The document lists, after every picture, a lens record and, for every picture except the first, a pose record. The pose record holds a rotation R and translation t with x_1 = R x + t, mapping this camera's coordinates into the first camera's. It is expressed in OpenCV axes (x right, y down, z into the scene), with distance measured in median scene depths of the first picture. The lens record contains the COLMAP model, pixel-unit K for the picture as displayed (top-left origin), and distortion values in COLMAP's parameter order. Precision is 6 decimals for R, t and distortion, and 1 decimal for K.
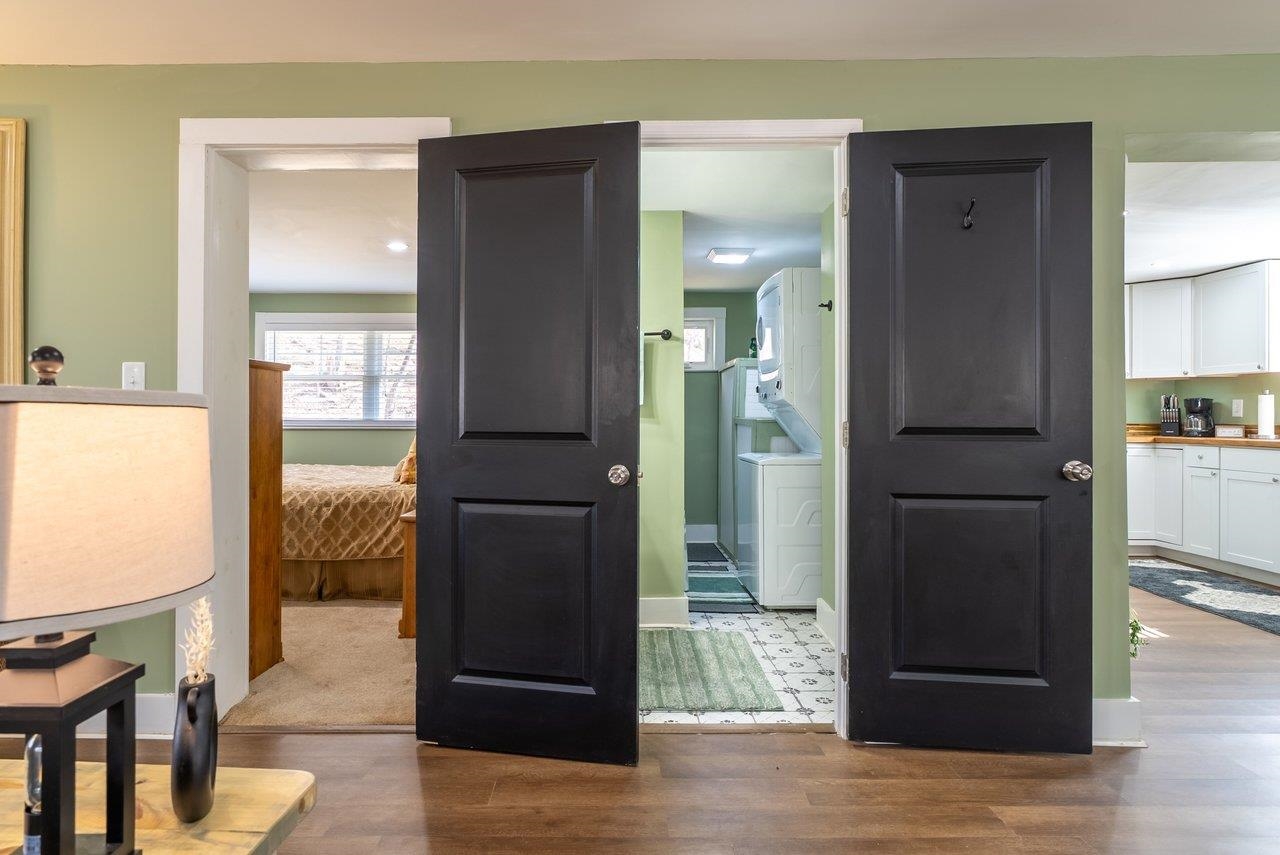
lens RADIAL K [[716.1, 0, 590.1], [0, 716.1, 412.4], [0, 0, 1]] dist [-0.000431, 0.000010]
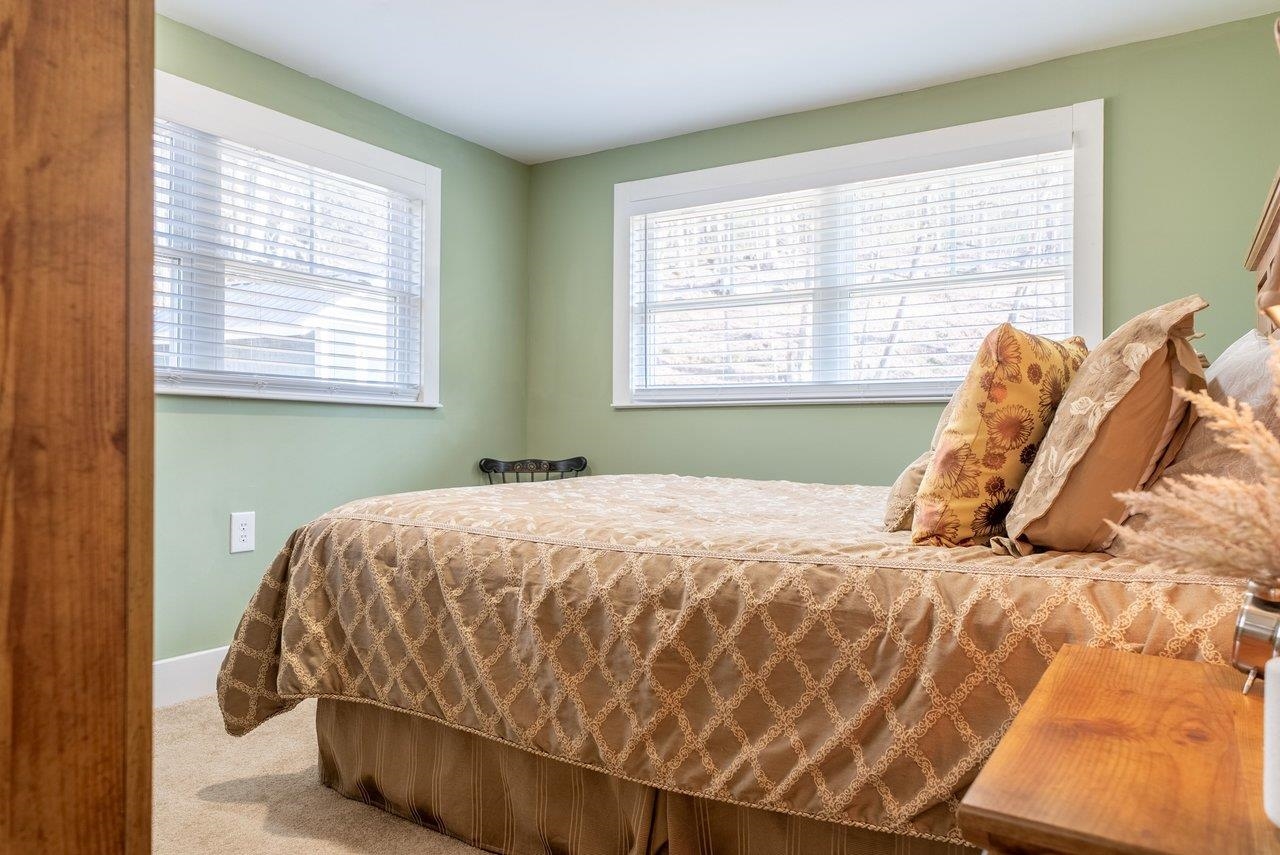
lens RADIAL K [[866.3, 0, 635.3], [0, 866.3, 429.3], [0, 0, 1]] dist [-0.008384, 0.003471]
pose [[0.860449, -0.002355, -0.509531, -0.194405], [0.004774, 0.999983, 0.003440, 0.055850], [0.509514, -0.005392, 0.860445, 0.680390]]
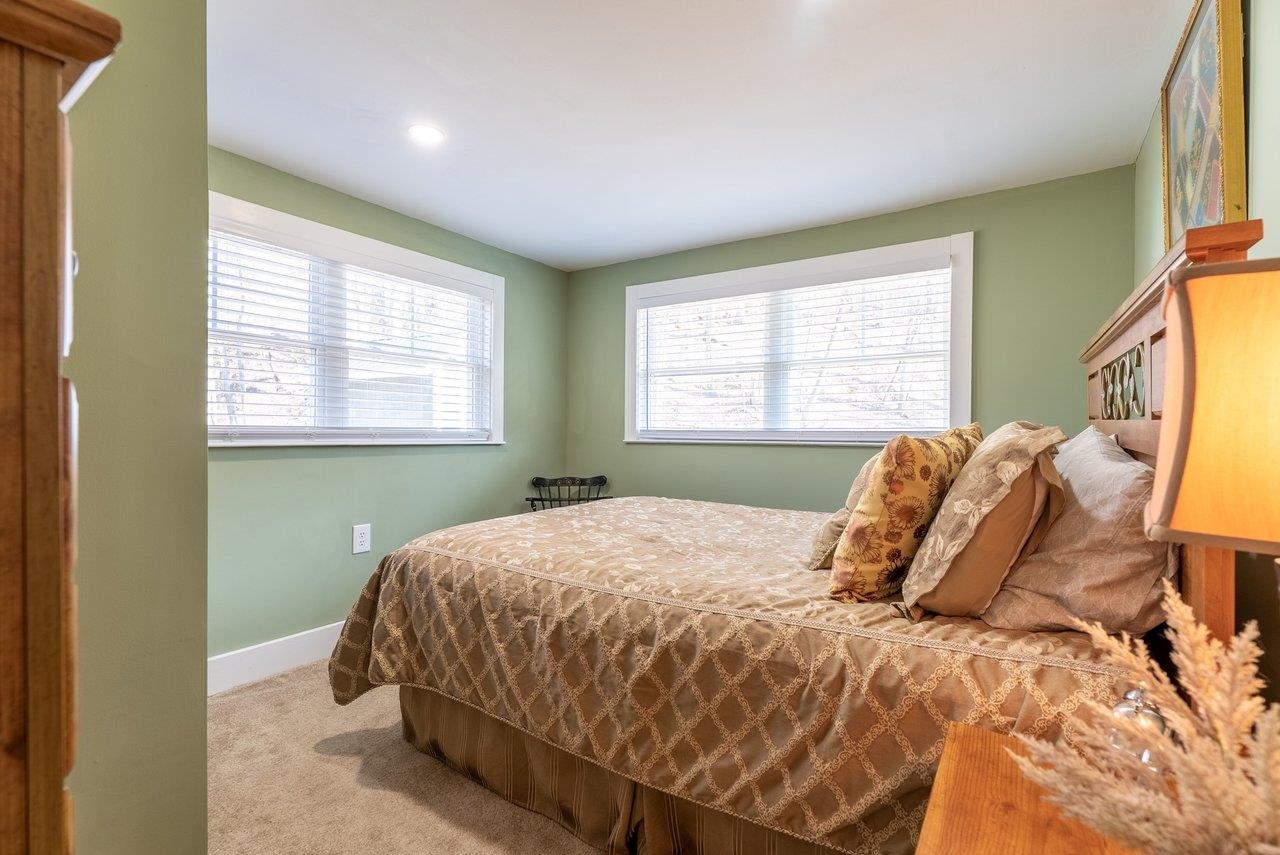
lens RADIAL K [[571.7, 0, 639.0], [0, 571.7, 433.5], [0, 0, 1]] dist [0.002884, -0.000393]
pose [[0.849561, 0.004708, -0.527470, -0.202846], [0.002194, 0.999920, 0.012459, 0.010795], [0.527486, -0.011742, 0.849482, 0.728295]]
